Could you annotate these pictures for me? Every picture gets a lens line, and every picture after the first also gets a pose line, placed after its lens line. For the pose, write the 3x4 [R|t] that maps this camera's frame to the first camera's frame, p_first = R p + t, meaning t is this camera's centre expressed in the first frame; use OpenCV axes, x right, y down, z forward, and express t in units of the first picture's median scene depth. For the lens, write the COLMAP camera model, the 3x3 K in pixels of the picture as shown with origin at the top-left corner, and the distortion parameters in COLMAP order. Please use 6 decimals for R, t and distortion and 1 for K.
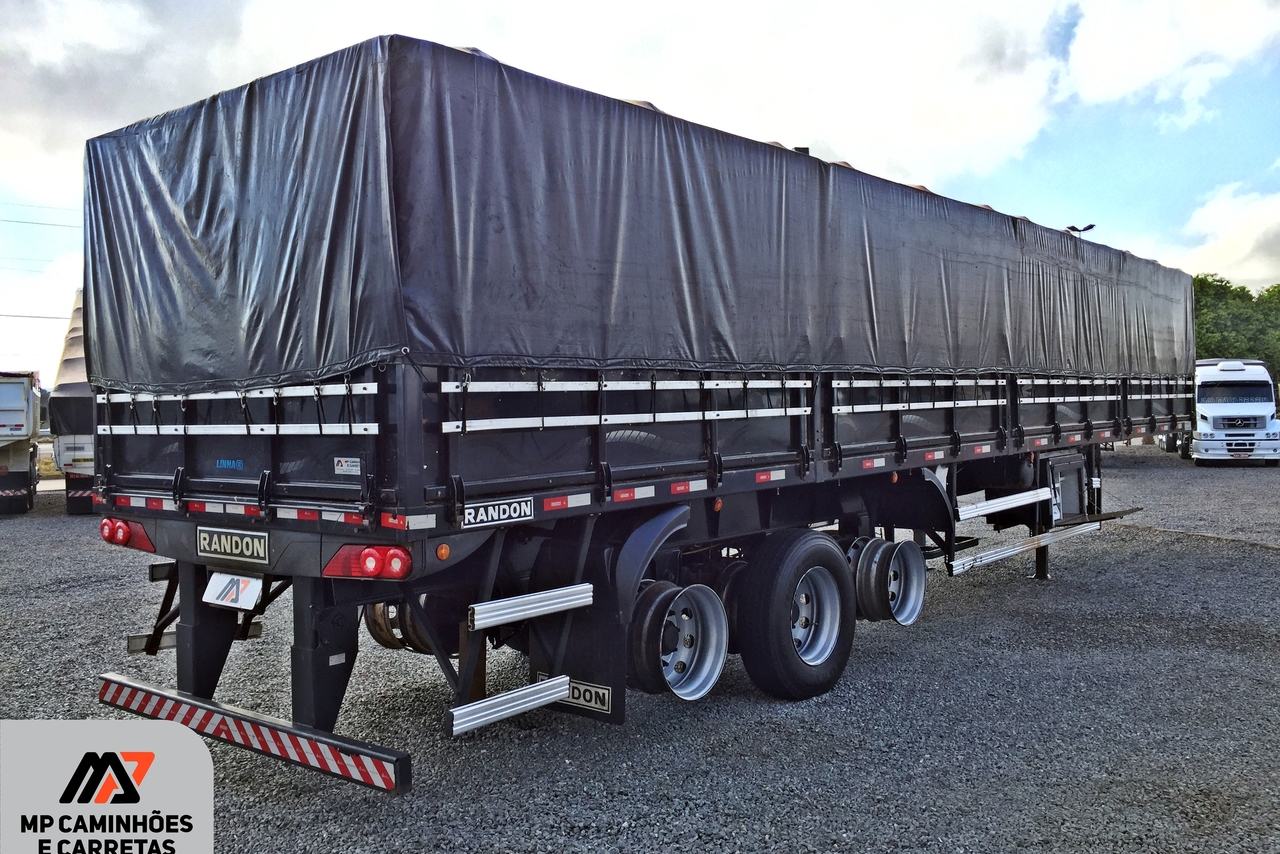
lens RADIAL K [[1107.7, 0, 630.3], [0, 1107.7, 411.0], [0, 0, 1]] dist [0.052046, -0.074772]
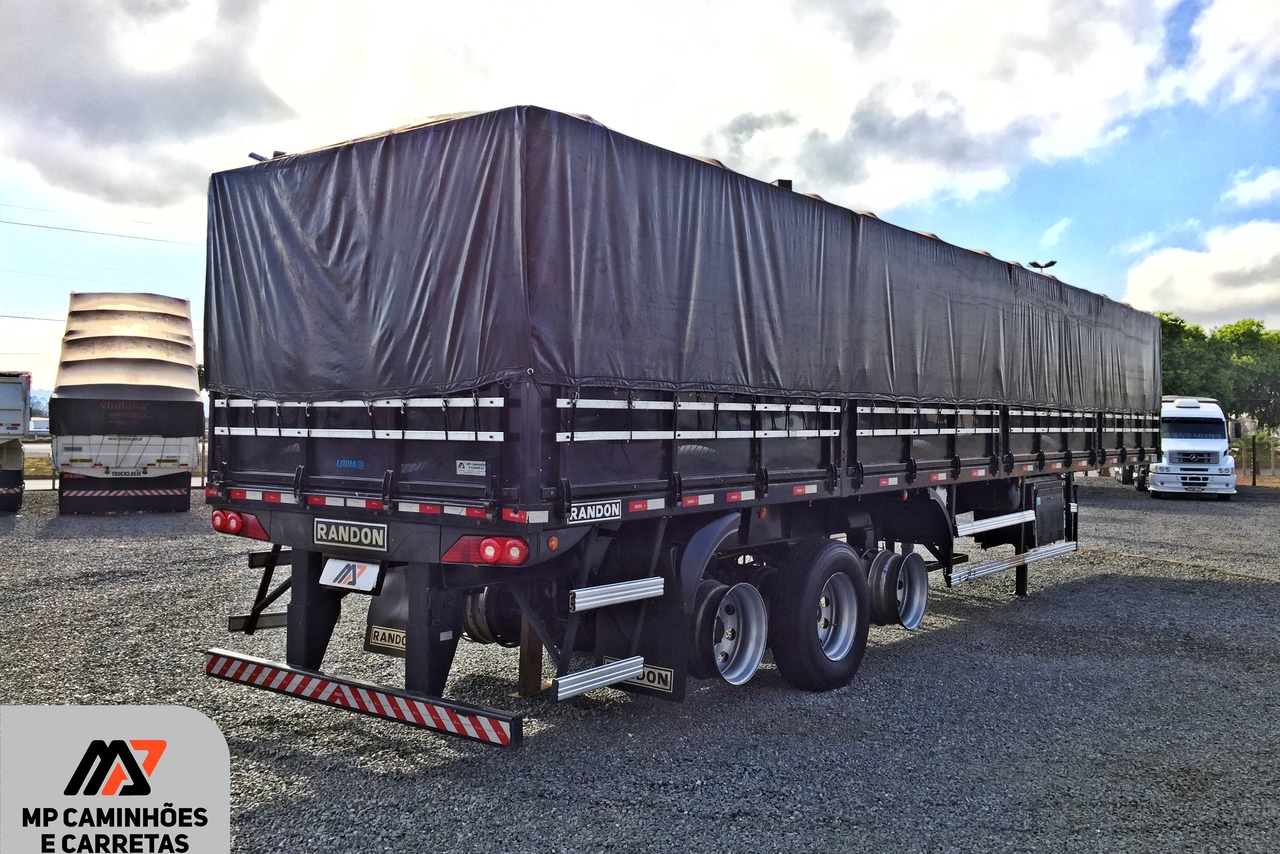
lens RADIAL K [[1107.7, 0, 620.3], [0, 1107.7, 406.1], [0, 0, 1]] dist [0.052046, -0.074772]
pose [[0.999106, 0.030992, 0.028755, -0.113281], [-0.030385, 0.999311, -0.021307, 0.003985], [-0.029396, 0.020414, 0.999359, -0.146828]]
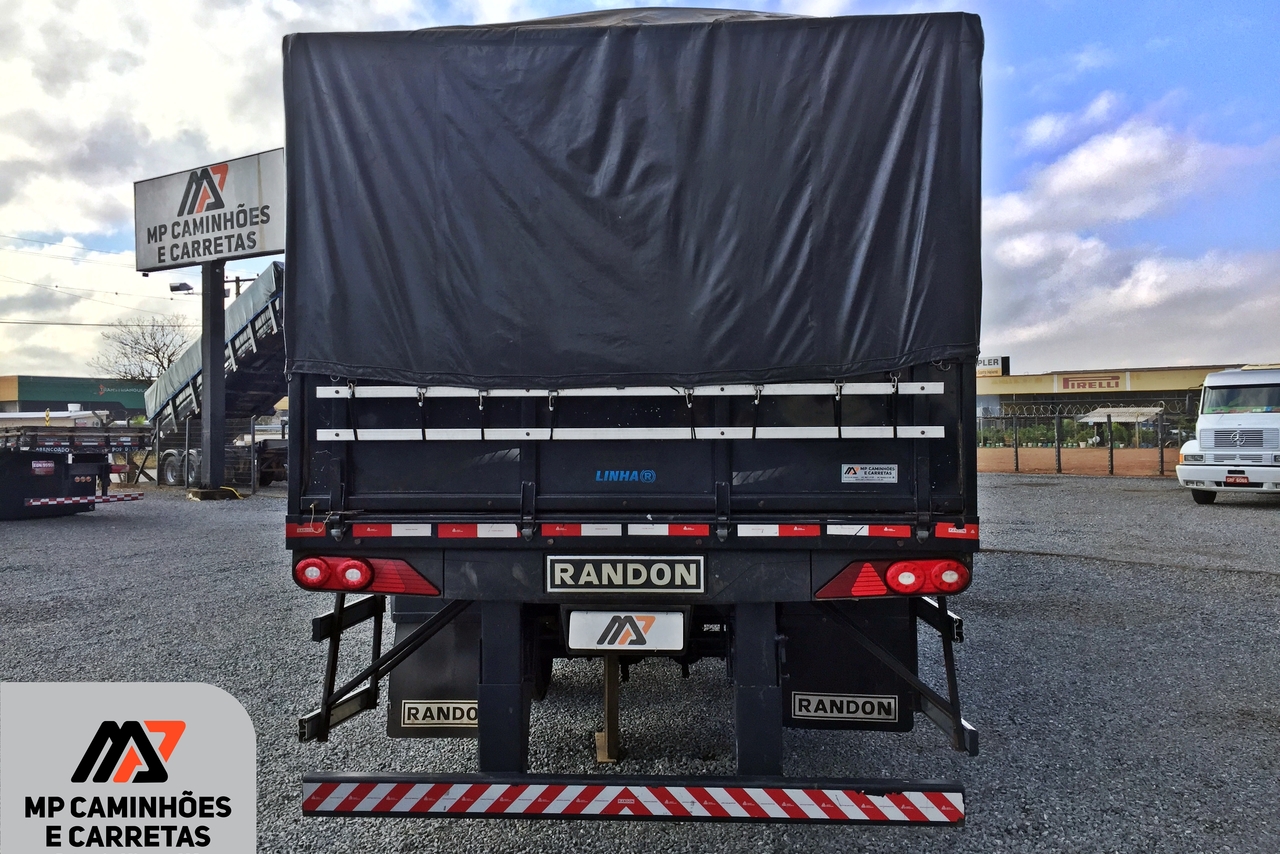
lens RADIAL K [[1107.7, 0, 593.9], [0, 1107.7, 410.2], [0, 0, 1]] dist [0.052046, -0.074772]
pose [[0.816922, 0.019579, 0.576416, -0.821643], [-0.007957, 0.999711, -0.022680, 0.017490], [-0.576694, 0.013941, 0.816841, 0.335604]]
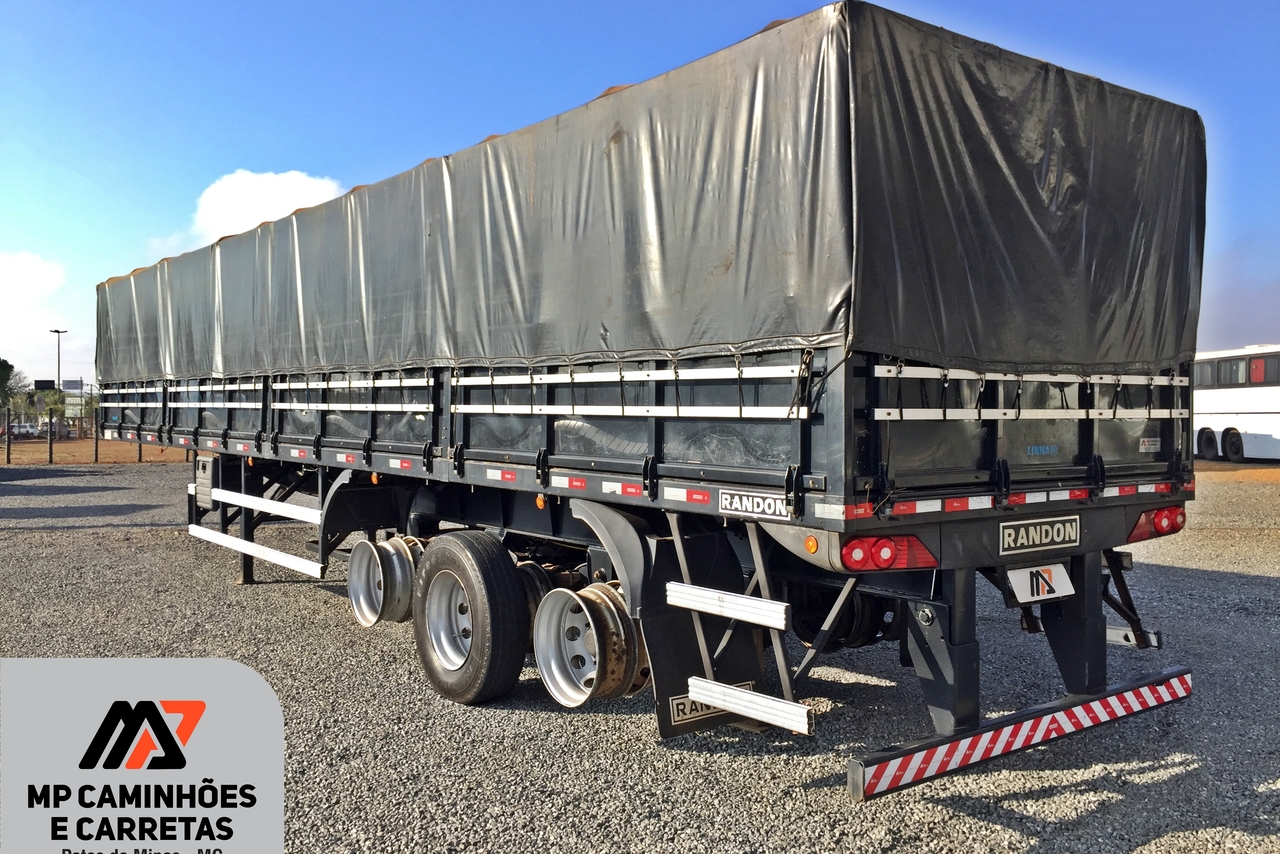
lens RADIAL K [[1107.7, 0, 641.3], [0, 1107.7, 414.8], [0, 0, 1]] dist [0.052046, -0.074772]
pose [[0.226423, 0.015825, 0.973900, -1.323585], [-0.000591, 0.999870, -0.016110, 0.031695], [-0.974029, 0.003072, 0.226403, 1.082096]]
